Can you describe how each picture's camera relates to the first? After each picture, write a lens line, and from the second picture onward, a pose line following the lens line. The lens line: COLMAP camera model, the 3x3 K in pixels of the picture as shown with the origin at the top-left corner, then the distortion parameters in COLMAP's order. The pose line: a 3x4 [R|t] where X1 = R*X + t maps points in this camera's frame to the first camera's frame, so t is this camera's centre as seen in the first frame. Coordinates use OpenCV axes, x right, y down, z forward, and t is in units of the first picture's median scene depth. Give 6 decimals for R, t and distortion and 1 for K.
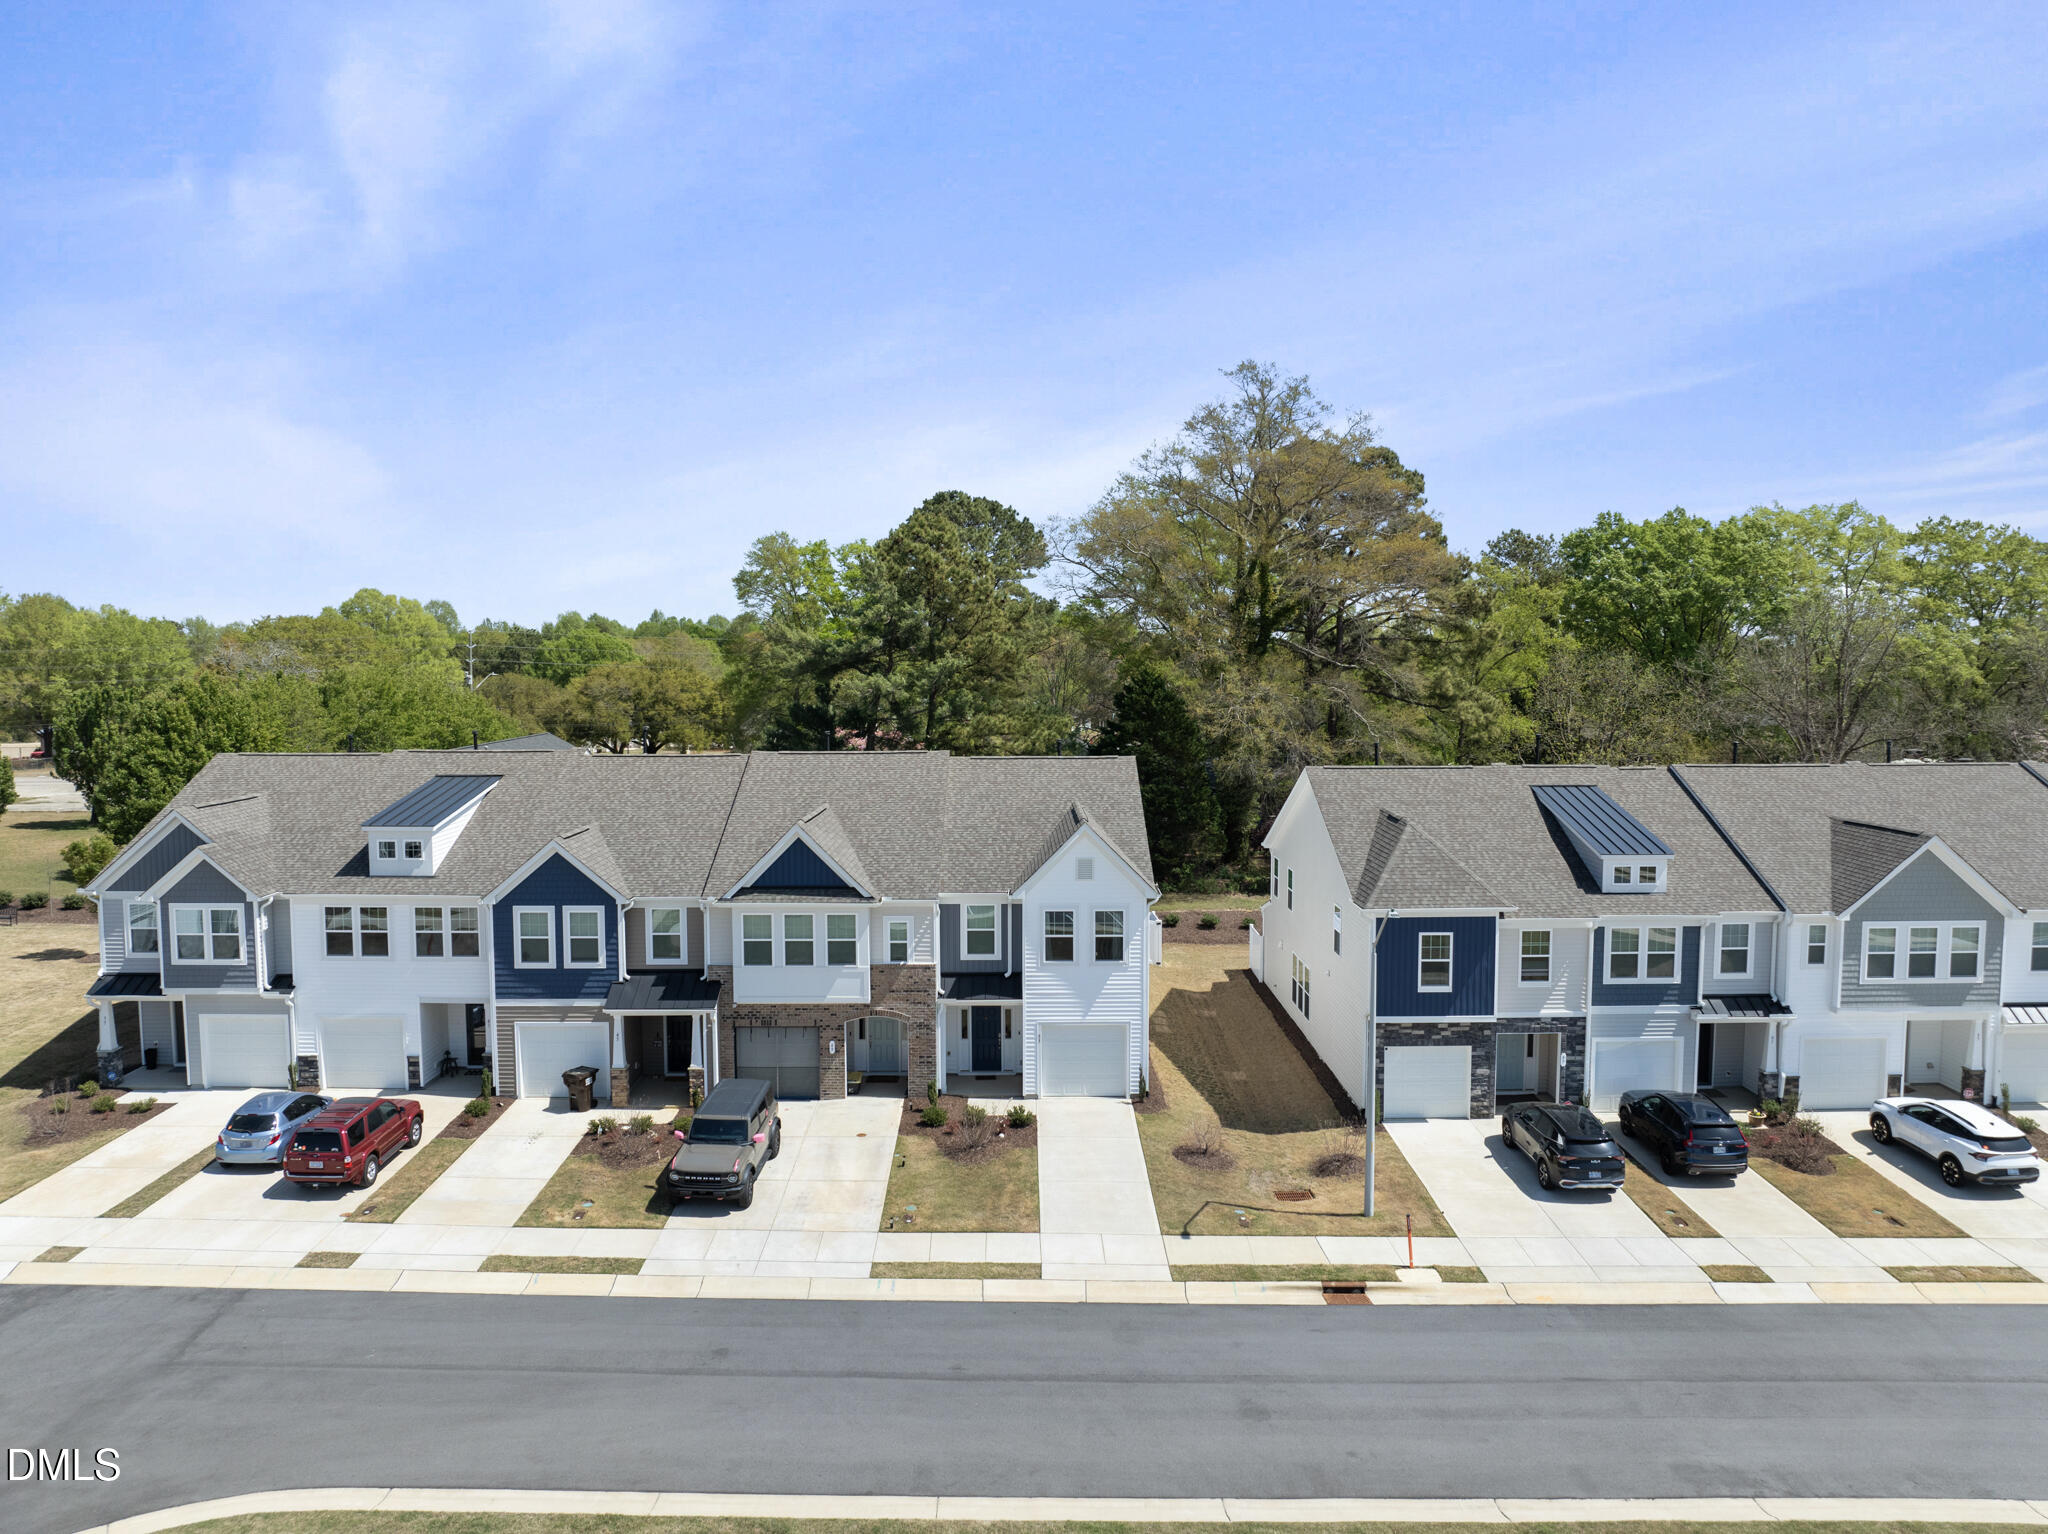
lens RADIAL K [[1434.8, 0, 1025.7], [0, 1434.8, 758.4], [0, 0, 1]] dist [-0.038805, -0.003074]
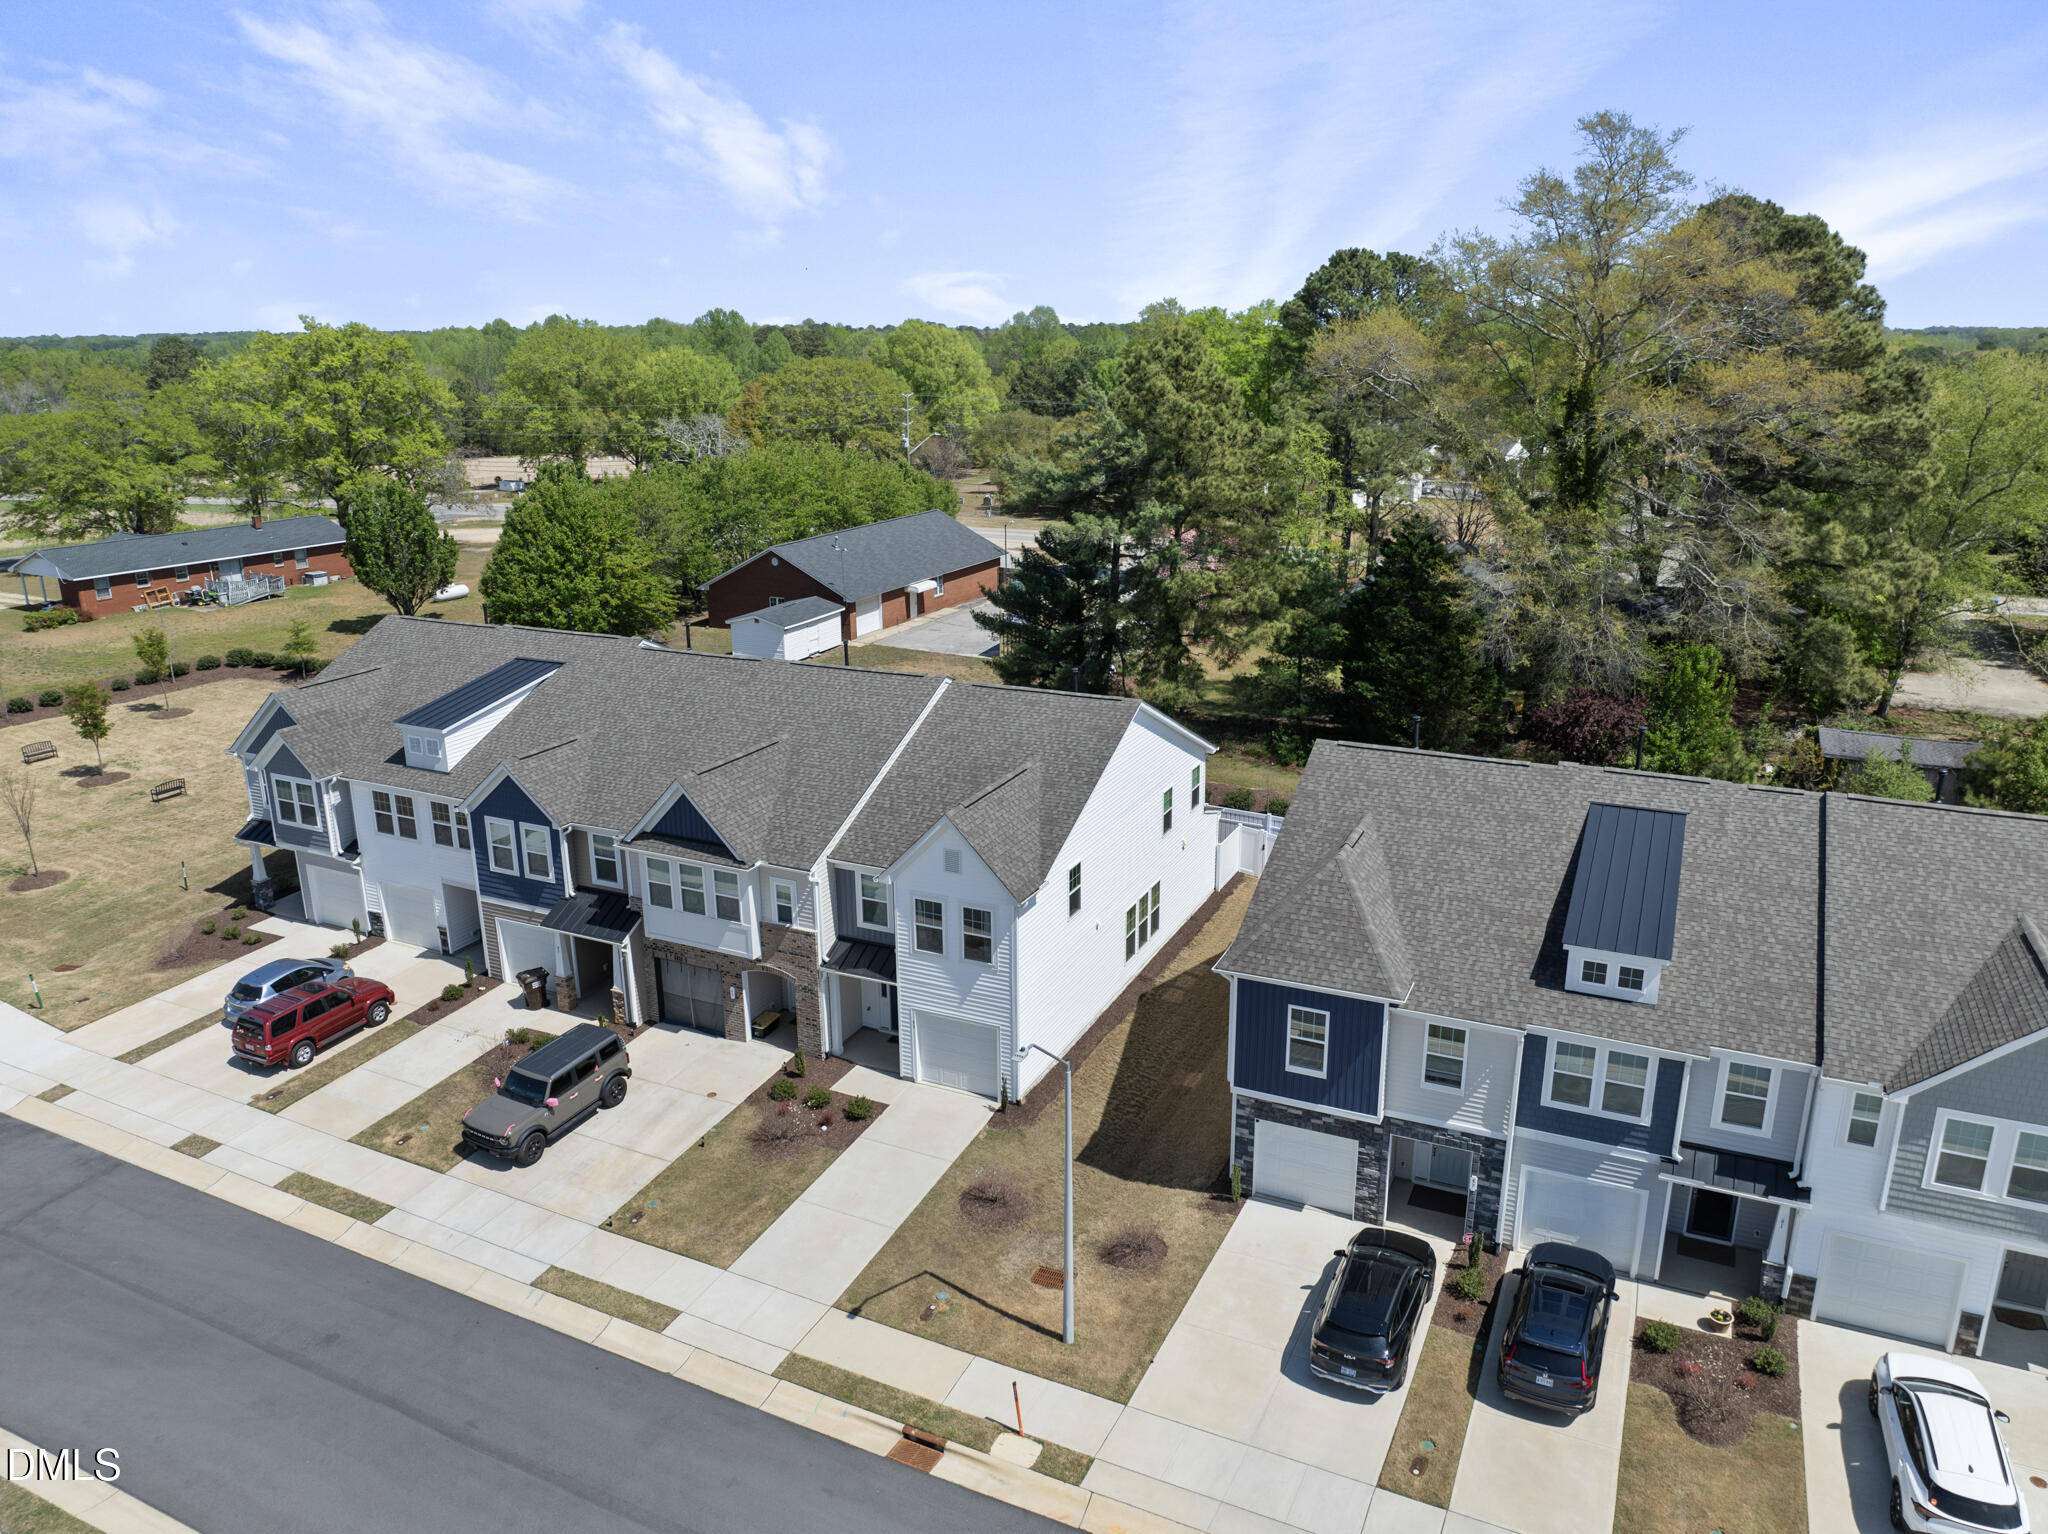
lens RADIAL K [[1434.8, 0, 1030.4], [0, 1434.8, 756.2], [0, 0, 1]] dist [-0.038805, -0.003074]
pose [[0.900939, 0.118181, -0.417544, 0.454587], [-0.026413, 0.975351, 0.219071, -0.186563], [0.433142, -0.186341, 0.881853, 0.235489]]
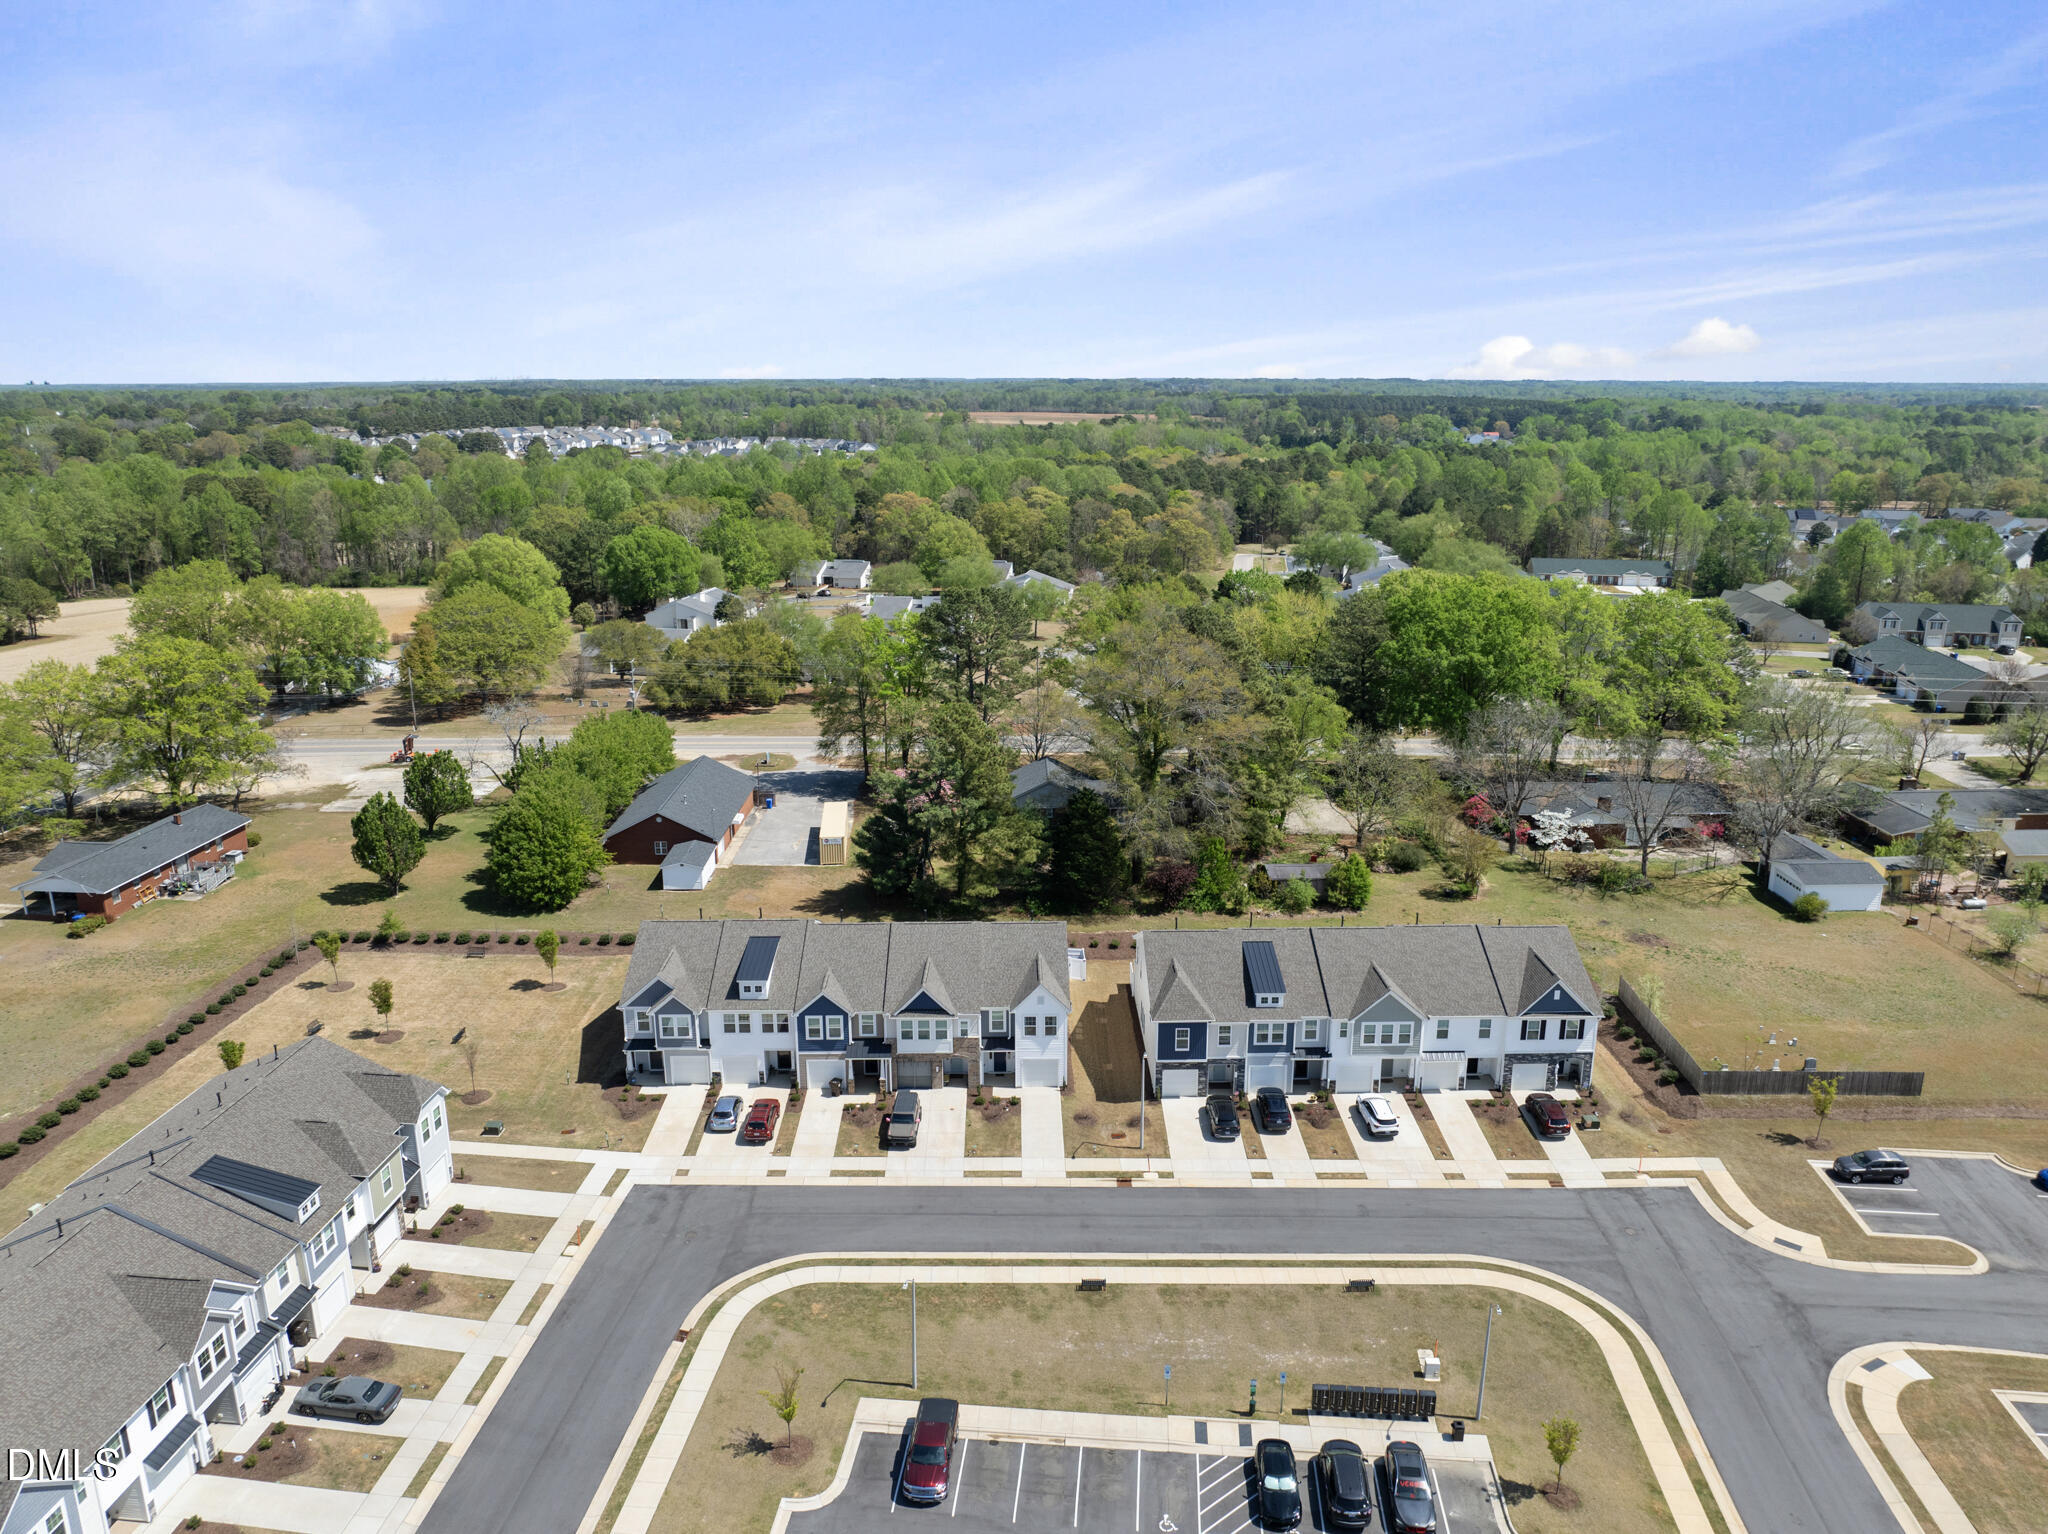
lens RADIAL K [[1434.8, 0, 1027.6], [0, 1434.8, 756.0], [0, 0, 1]] dist [-0.038805, -0.003074]
pose [[0.999981, -0.001023, 0.006087, 0.004742], [-0.000117, 0.982844, 0.184439, -0.775275], [-0.006171, -0.184436, 0.982825, -1.305119]]
